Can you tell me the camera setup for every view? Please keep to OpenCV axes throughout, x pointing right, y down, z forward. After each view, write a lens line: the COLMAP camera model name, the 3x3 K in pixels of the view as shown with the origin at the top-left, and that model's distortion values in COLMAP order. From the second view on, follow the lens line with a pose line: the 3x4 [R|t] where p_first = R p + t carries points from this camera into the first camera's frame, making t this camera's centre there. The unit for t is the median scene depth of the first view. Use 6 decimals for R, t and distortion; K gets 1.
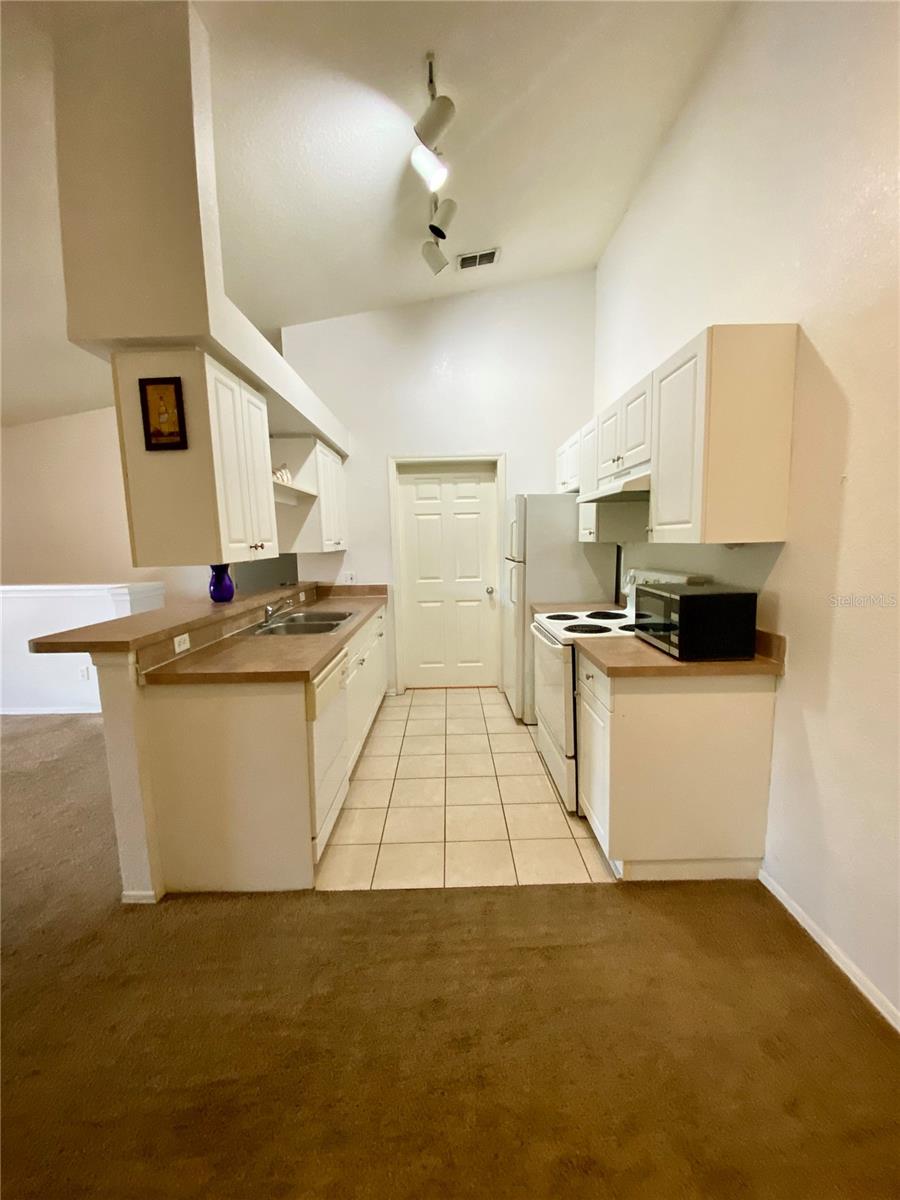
lens RADIAL K [[480.1, 0, 457.8], [0, 480.1, 602.1], [0, 0, 1]] dist [0.000301, -0.005280]
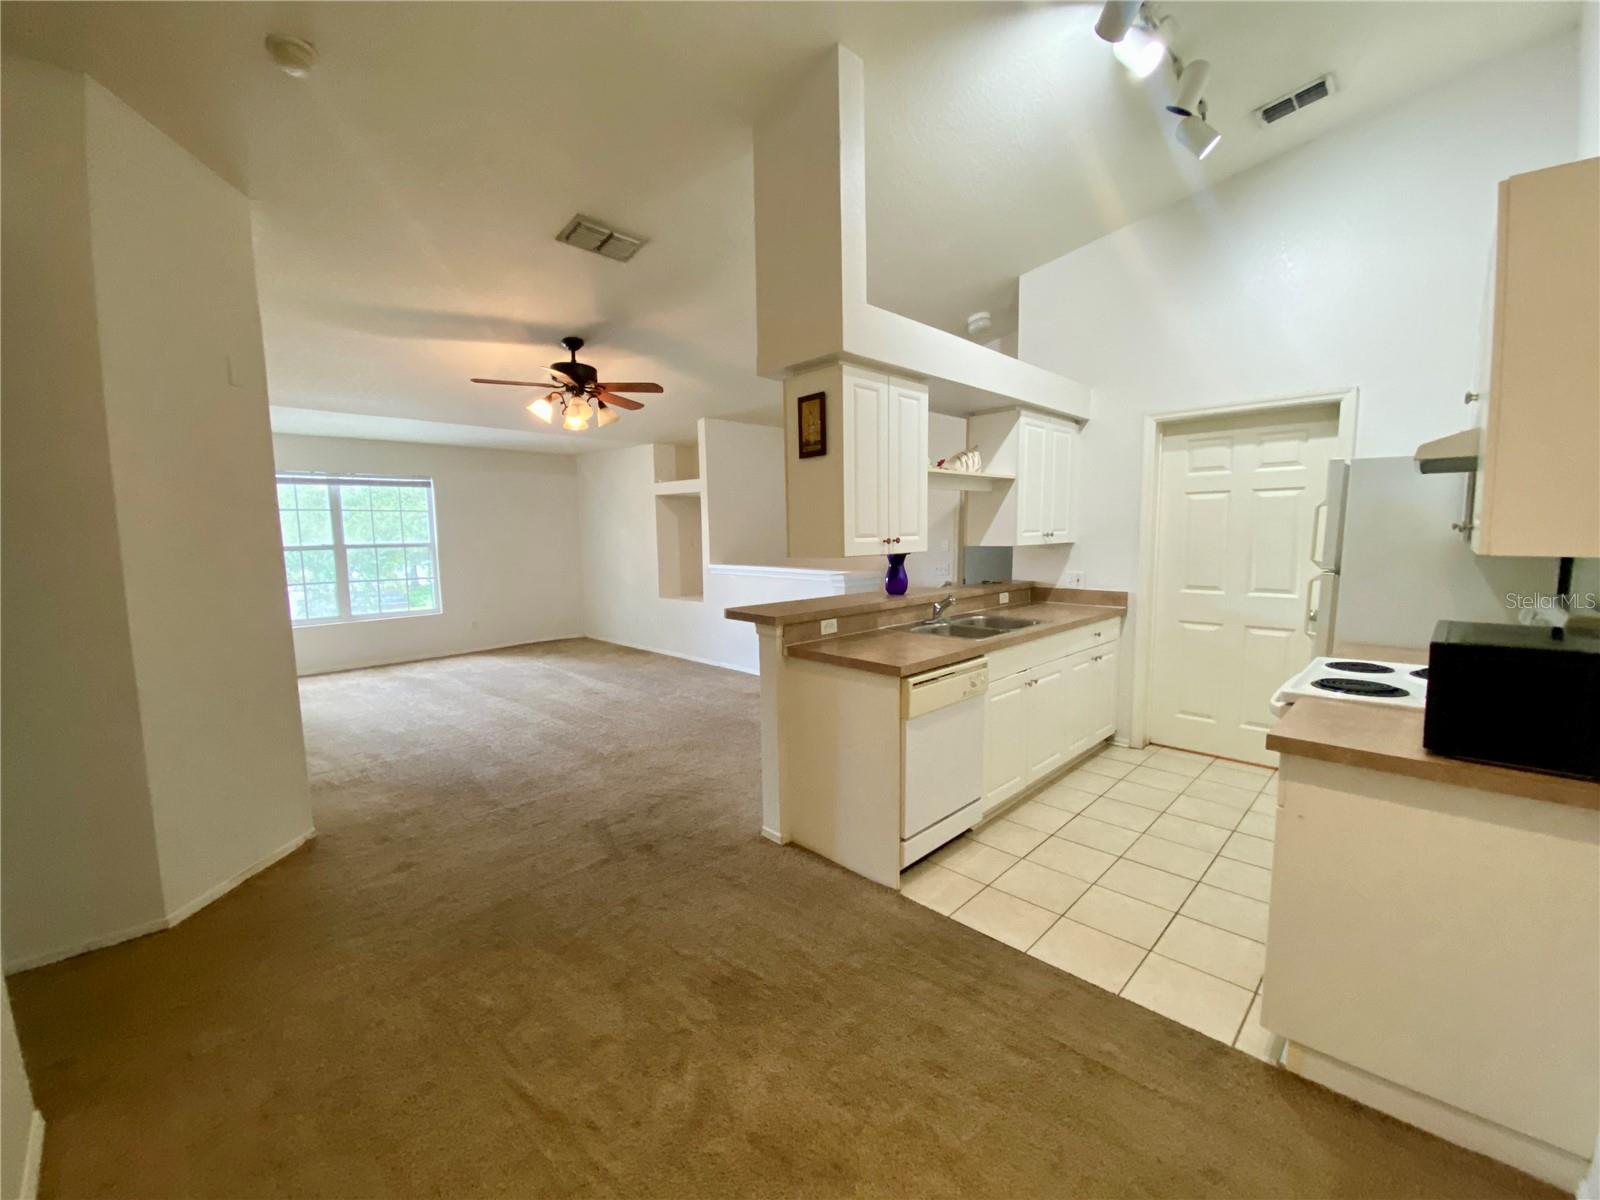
lens RADIAL K [[640.2, 0, 807.4], [0, 640.2, 606.3], [0, 0, 1]] dist [0.000301, -0.005280]
pose [[0.708811, 0.091946, -0.699380, 0.413287], [-0.091797, 0.995061, 0.037783, -0.012174], [0.699400, 0.037420, 0.713750, -0.079557]]
